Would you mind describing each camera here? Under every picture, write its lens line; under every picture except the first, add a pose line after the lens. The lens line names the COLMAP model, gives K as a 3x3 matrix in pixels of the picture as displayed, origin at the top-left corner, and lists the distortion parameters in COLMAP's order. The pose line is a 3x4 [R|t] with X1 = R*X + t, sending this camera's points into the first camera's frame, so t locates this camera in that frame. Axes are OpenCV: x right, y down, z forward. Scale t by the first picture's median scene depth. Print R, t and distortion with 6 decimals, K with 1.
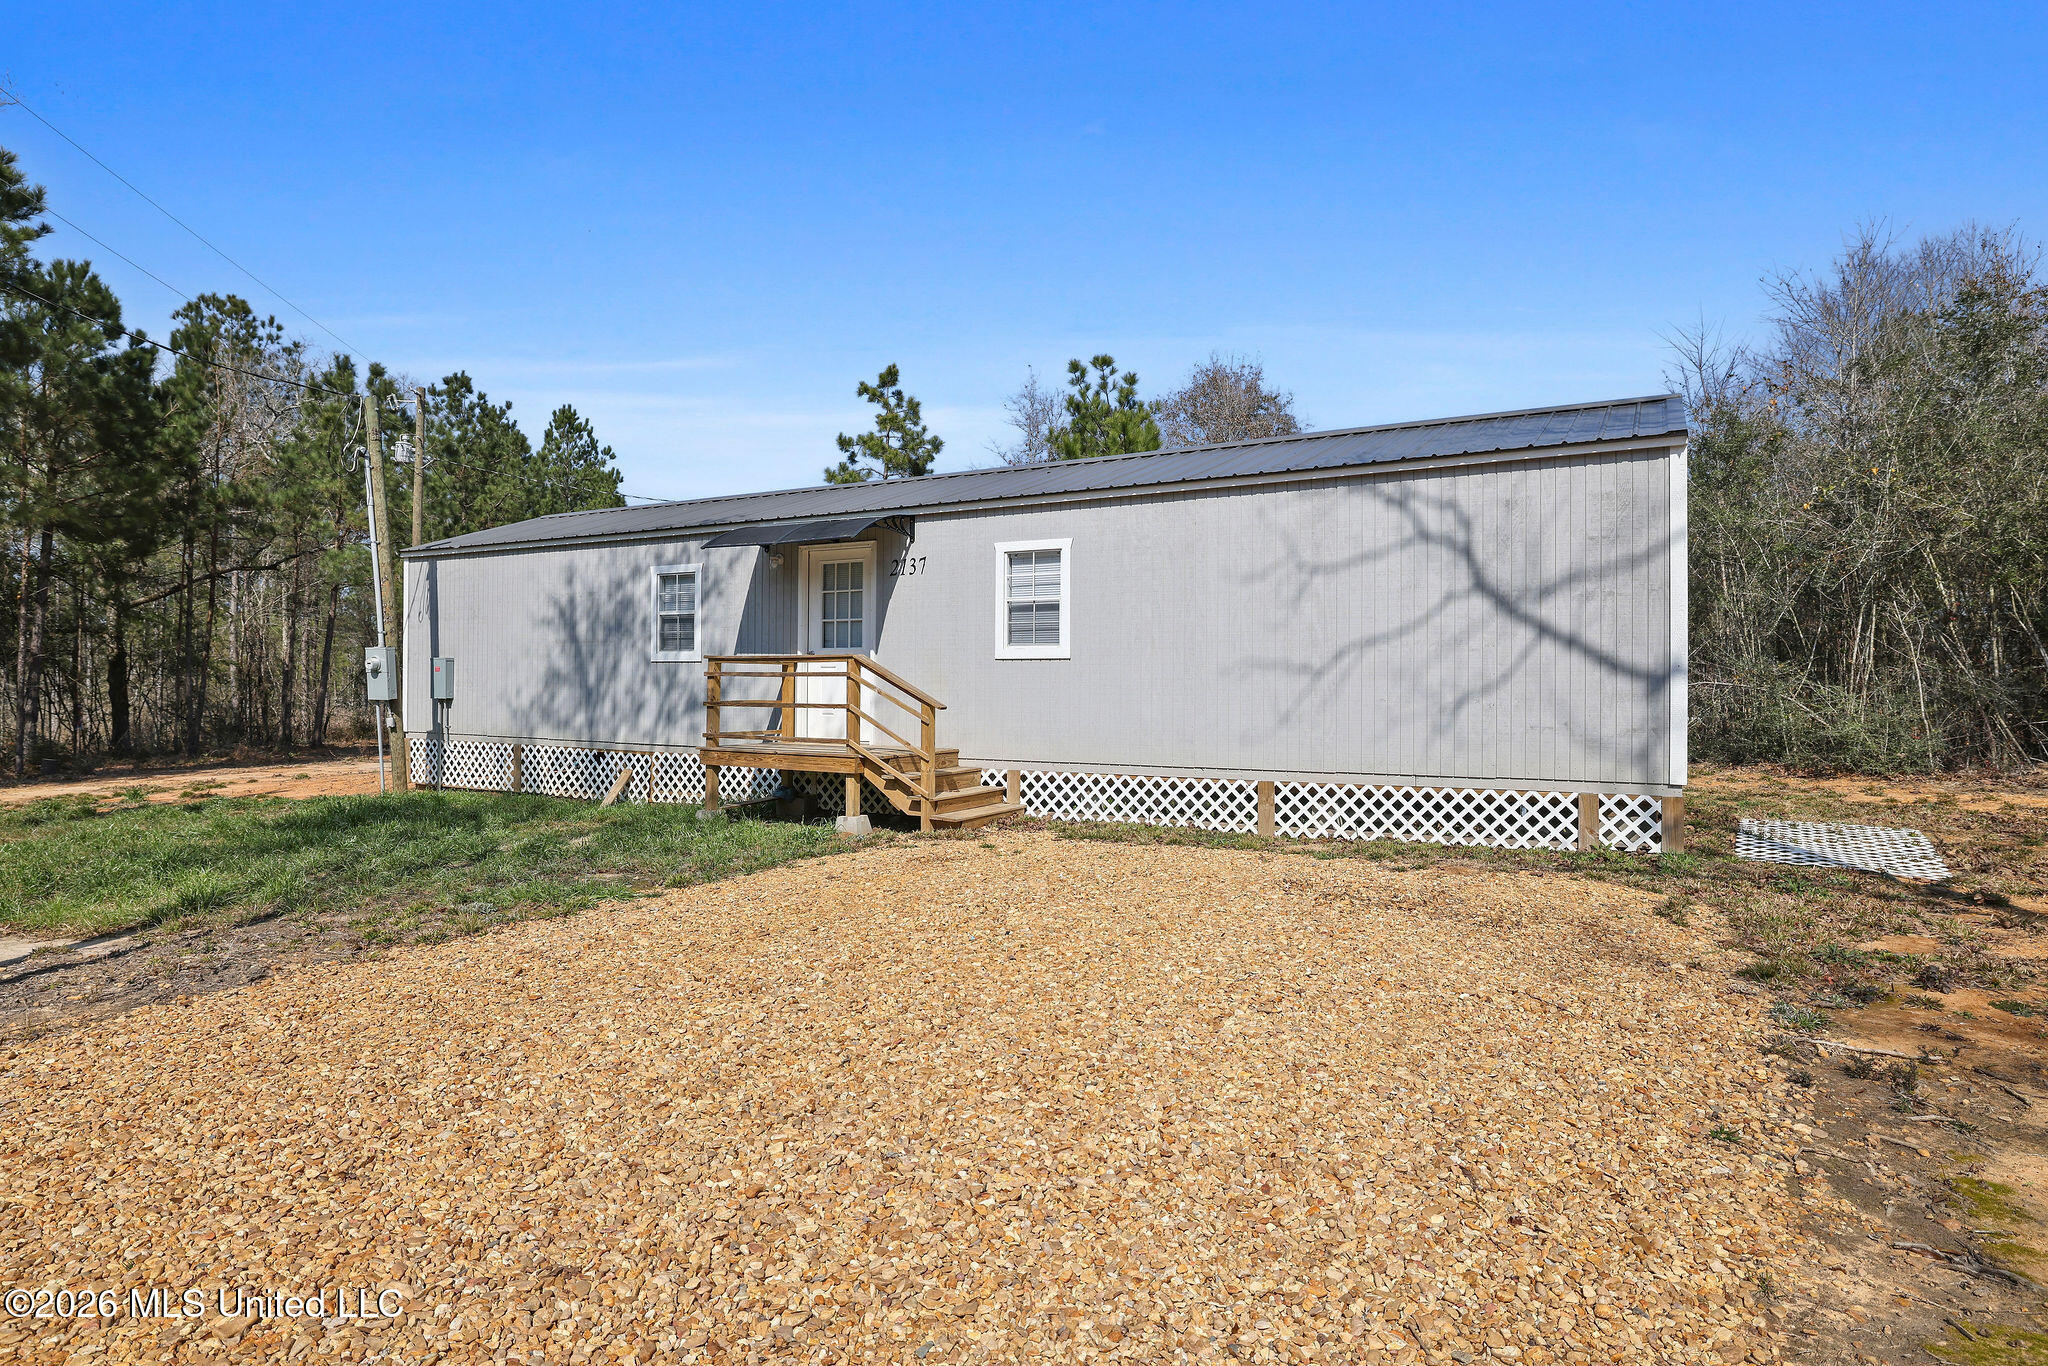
lens RADIAL K [[1159.9, 0, 1019.9], [0, 1159.9, 672.3], [0, 0, 1]] dist [0.005987, 0.000405]
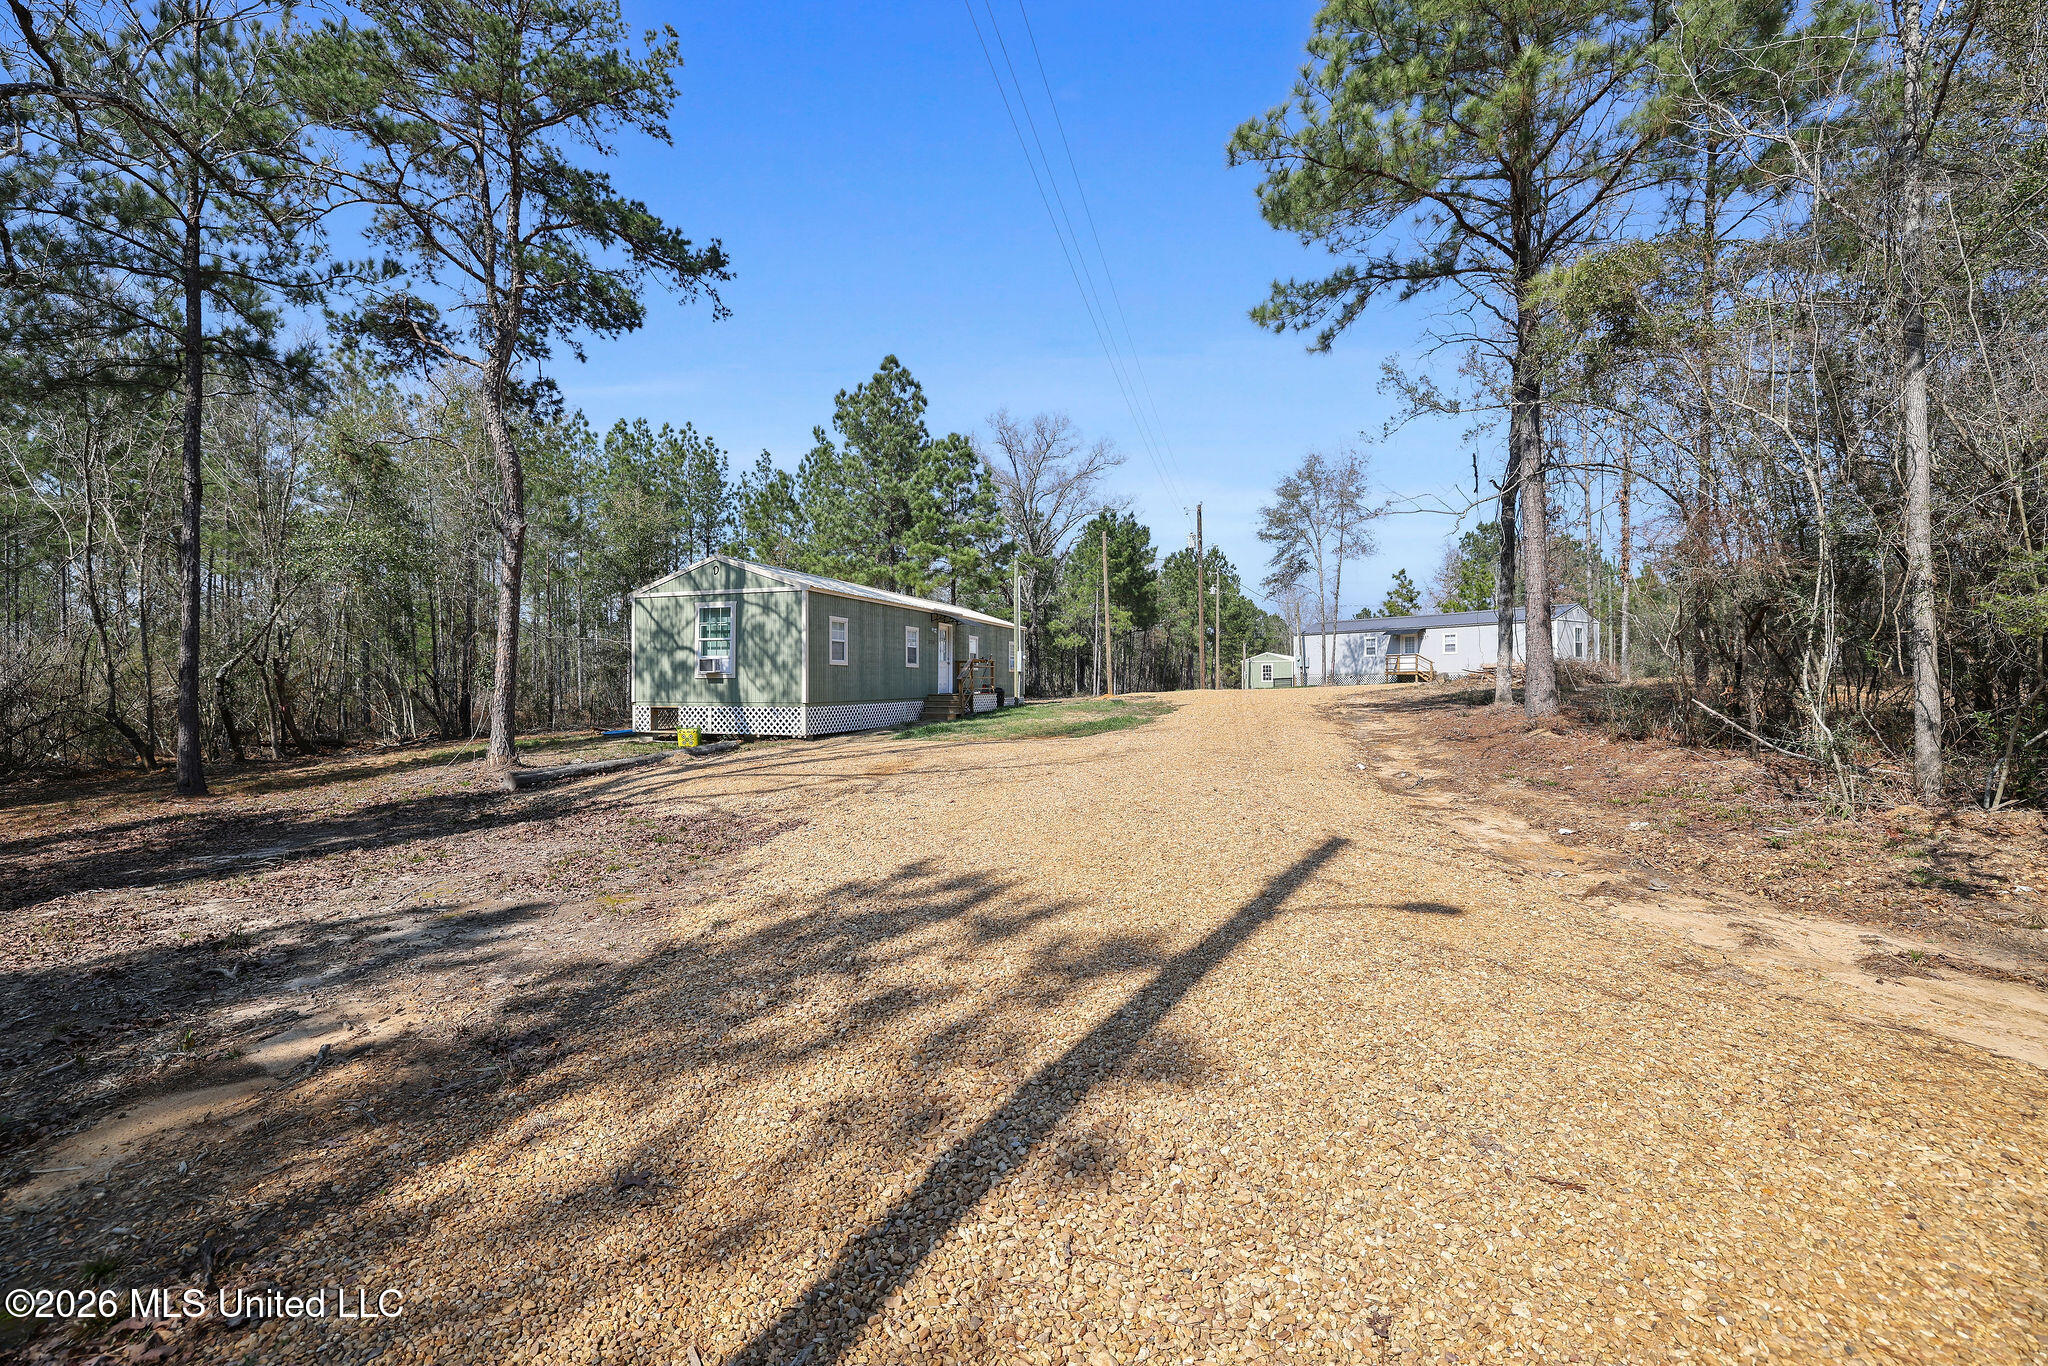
lens RADIAL K [[901.6, 0, 1029.8], [0, 901.6, 671.3], [0, 0, 1]] dist [-0.000528, 0.000896]
pose [[0.909588, -0.010153, -0.415387, -0.022654], [0.007123, 0.999936, -0.008842, 0.076846], [0.415450, 0.005084, 0.909602, -3.109498]]
